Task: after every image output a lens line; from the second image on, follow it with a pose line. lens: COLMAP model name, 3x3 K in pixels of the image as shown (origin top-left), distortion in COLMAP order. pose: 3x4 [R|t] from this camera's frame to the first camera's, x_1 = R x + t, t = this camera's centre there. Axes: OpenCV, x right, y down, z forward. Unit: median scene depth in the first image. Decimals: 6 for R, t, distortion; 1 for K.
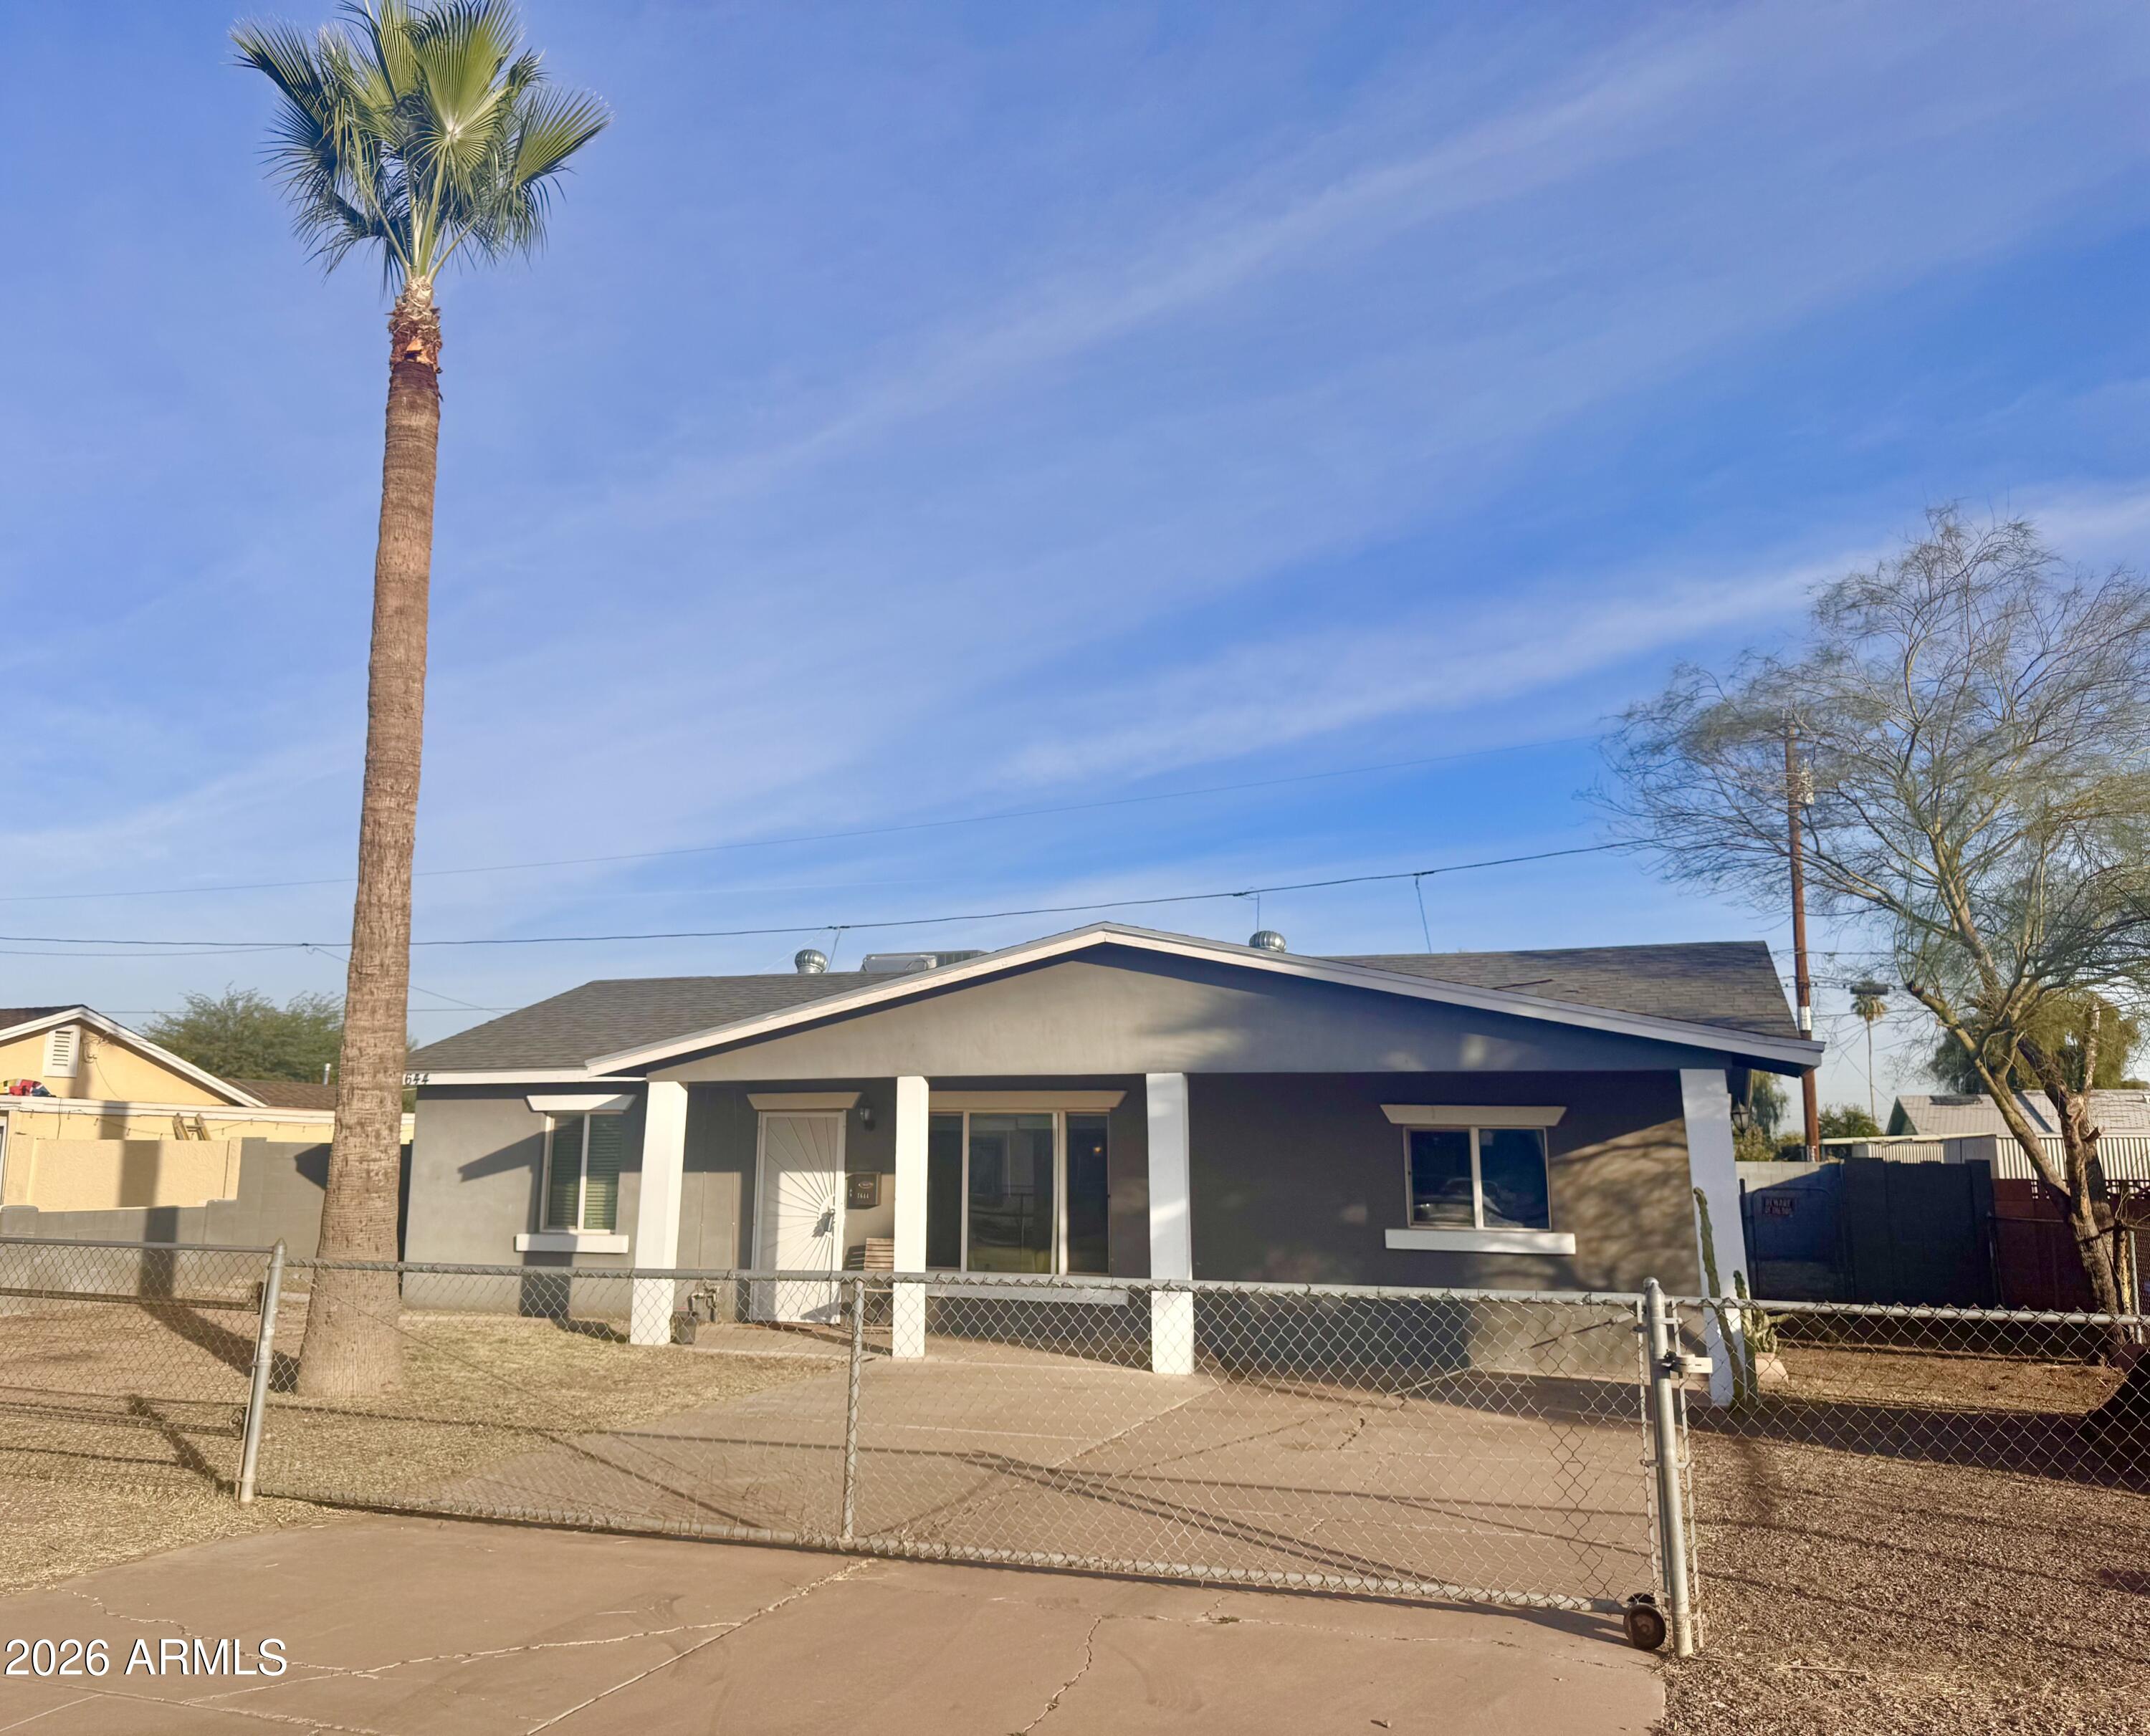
lens RADIAL K [[1622.3, 0, 991.7], [0, 1622.3, 869.0], [0, 0, 1]] dist [0.117323, -0.183139]
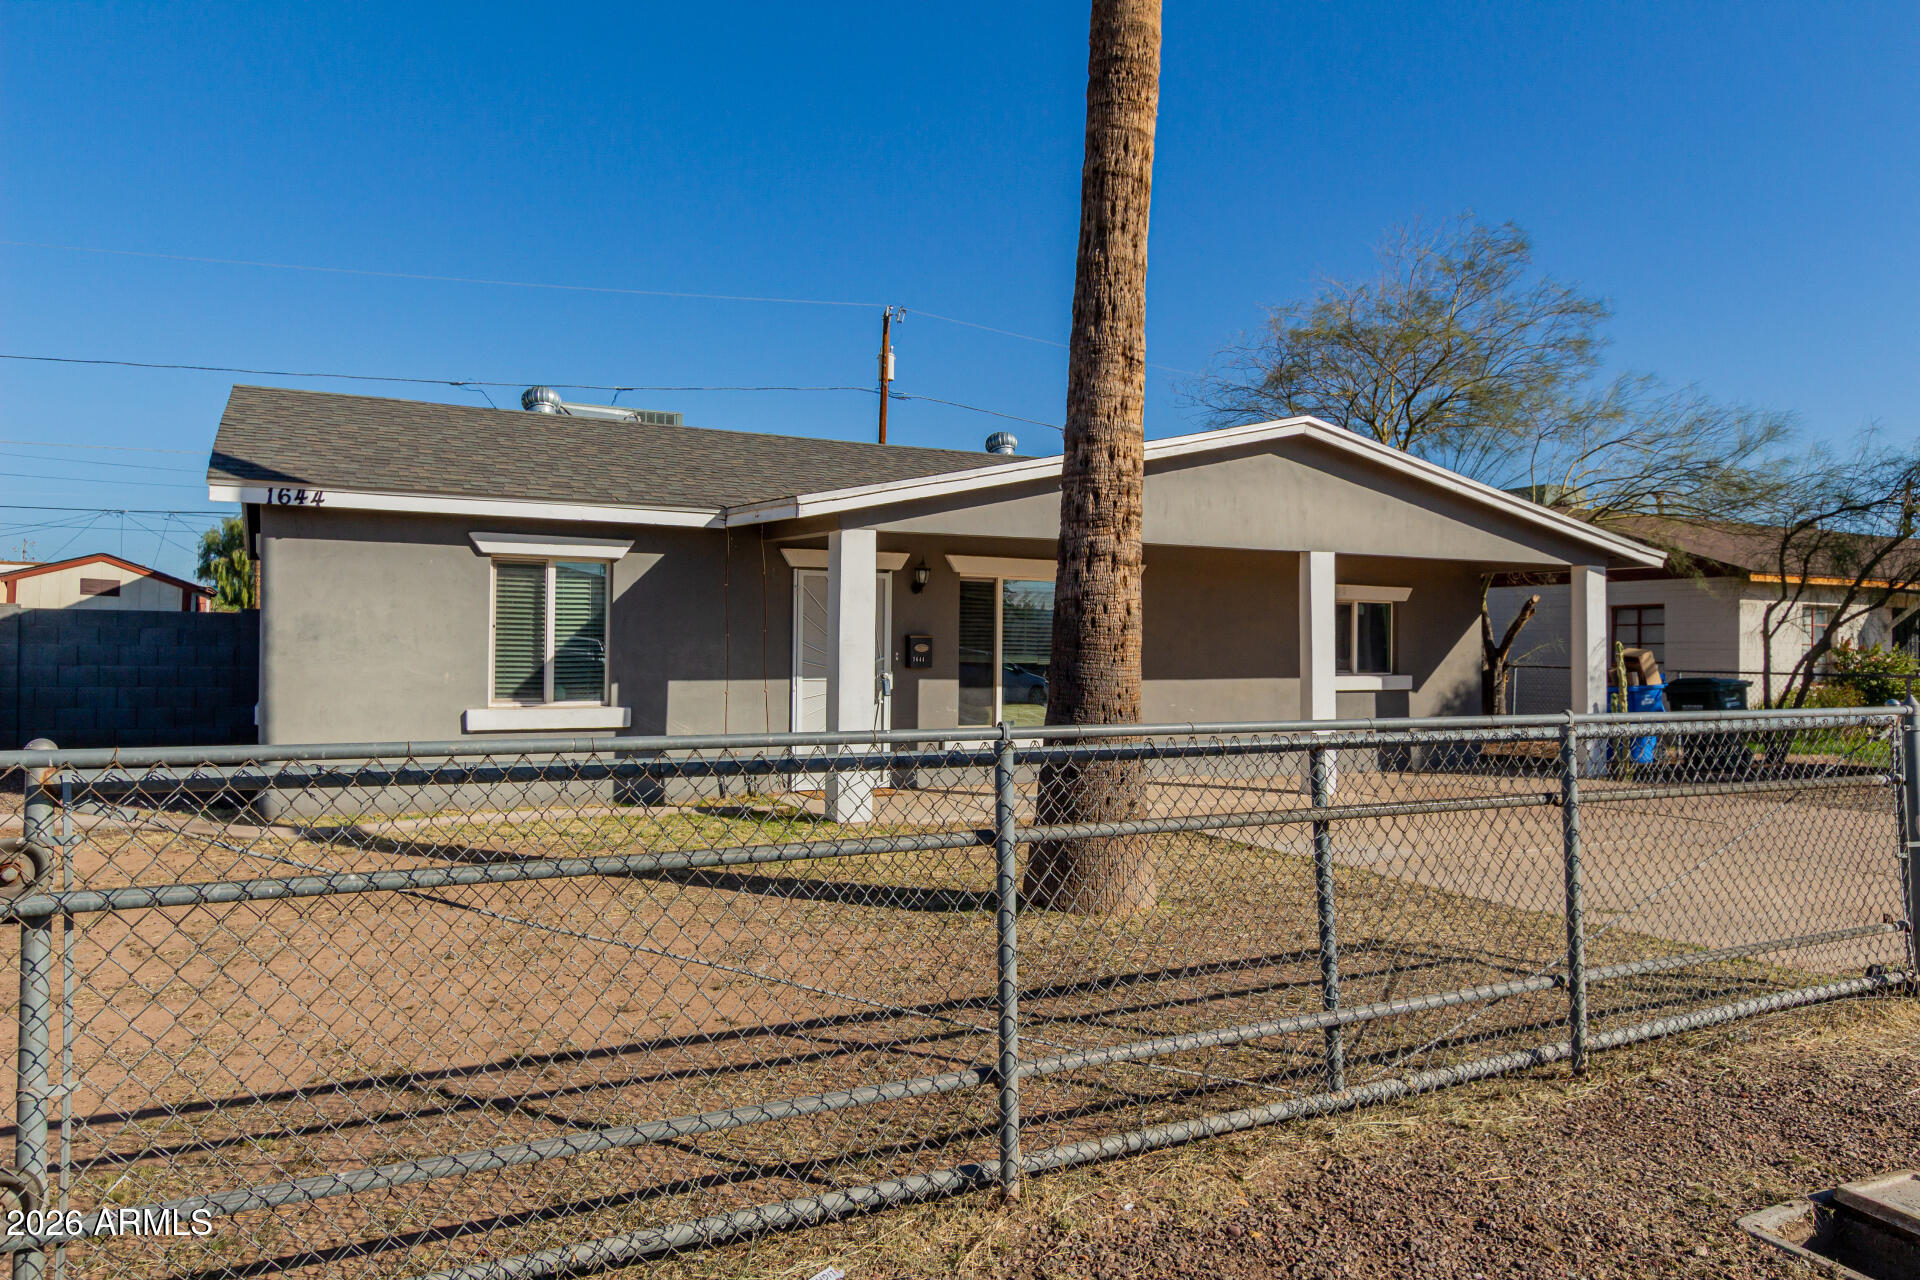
lens RADIAL K [[1268.2, 0, 960.0], [0, 1268.2, 640.0], [0, 0, 1]] dist [0.006590, 0.001721]
pose [[0.659943, 0.000381, 0.751315, -0.731622], [-0.135003, 0.983784, 0.118085, 0.110945], [-0.739087, -0.179359, 0.649293, 0.563845]]
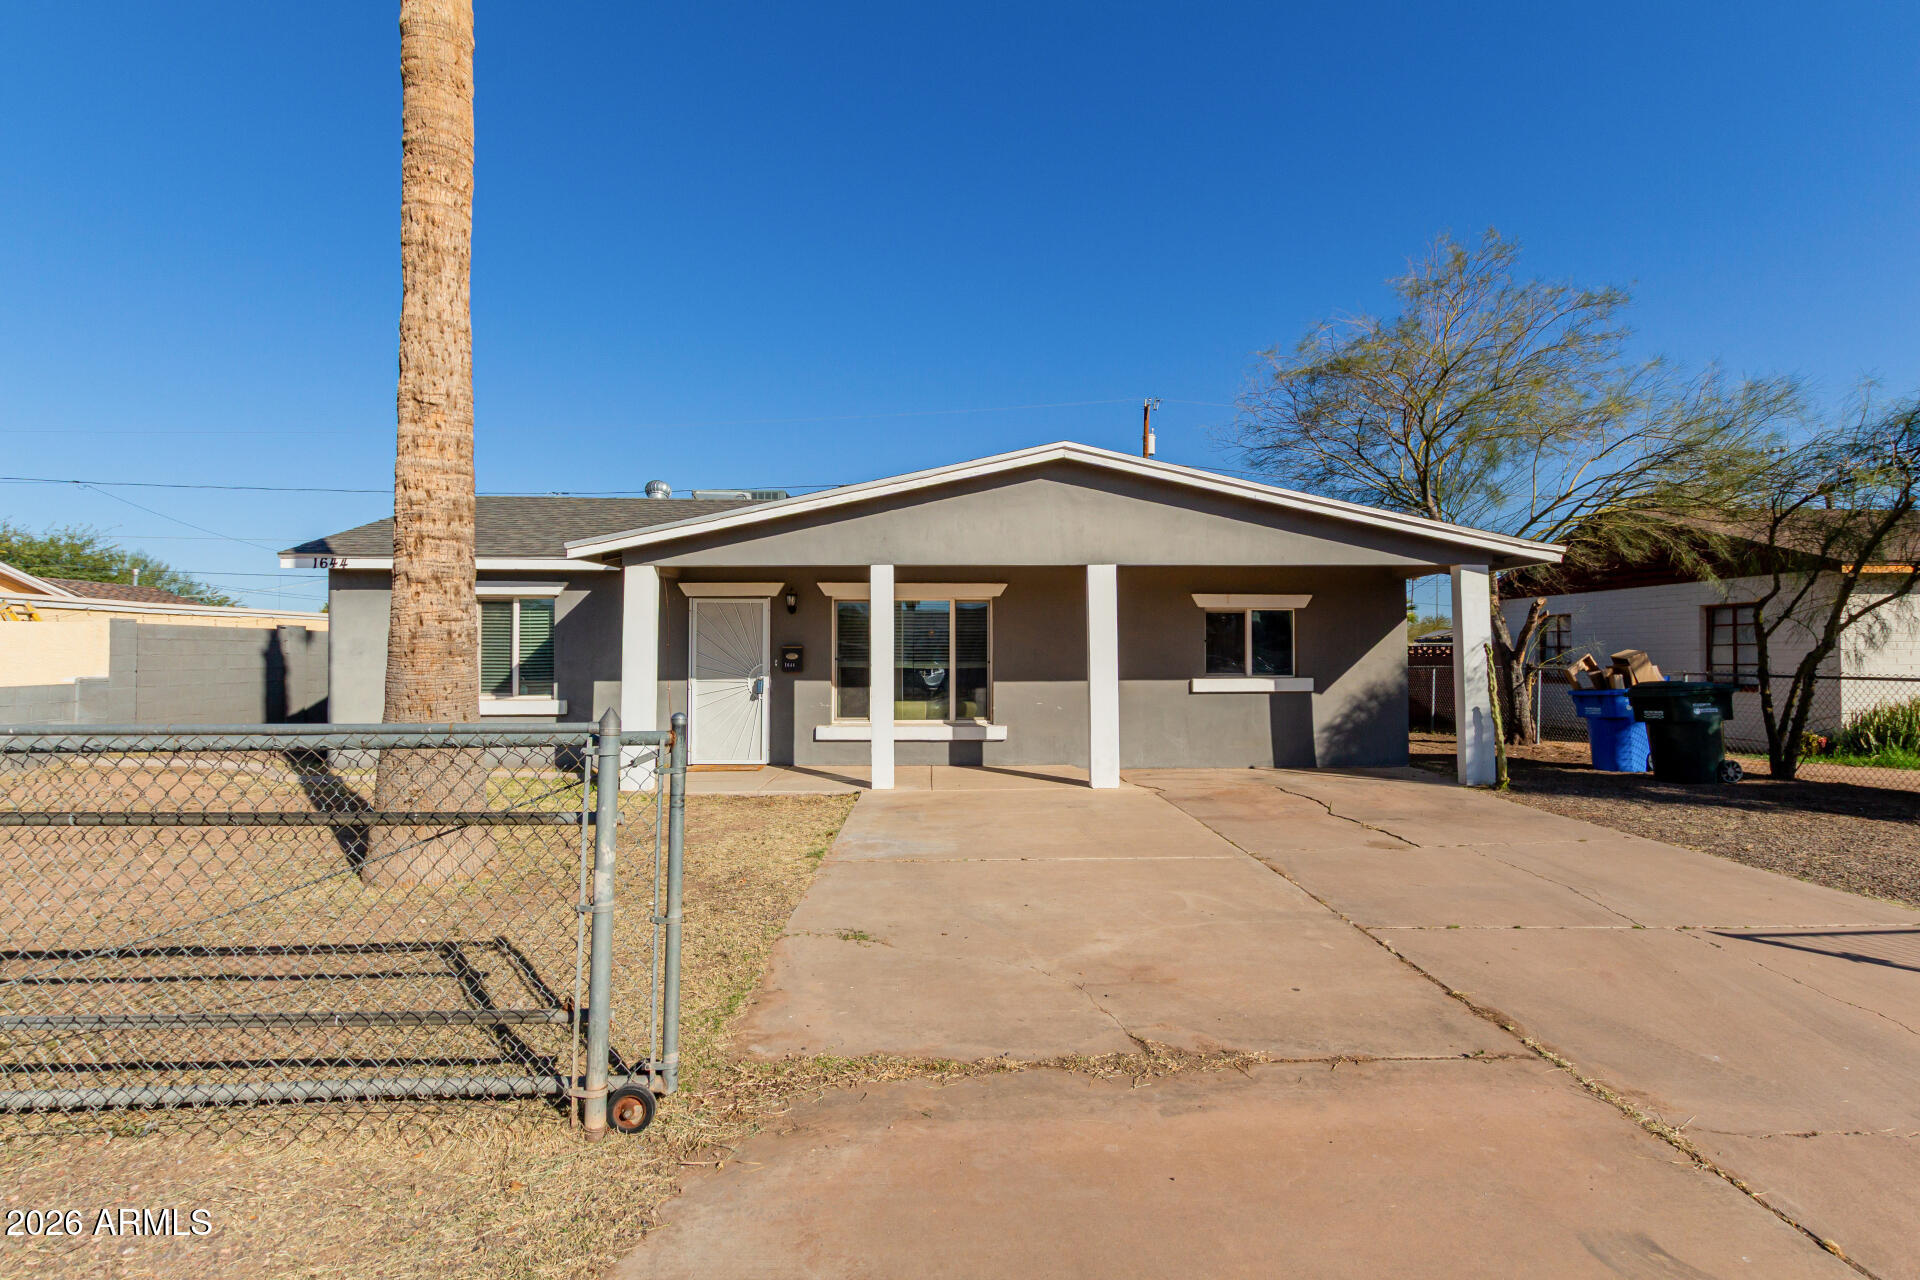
lens RADIAL K [[885.1, 0, 966.5], [0, 885.1, 642.1], [0, 0, 1]] dist [0.008121, 0.000533]
pose [[0.913927, -0.004192, 0.405857, -0.265888], [-0.062149, 0.986709, 0.150142, 0.084278], [-0.401092, -0.162442, 0.901520, 0.387728]]
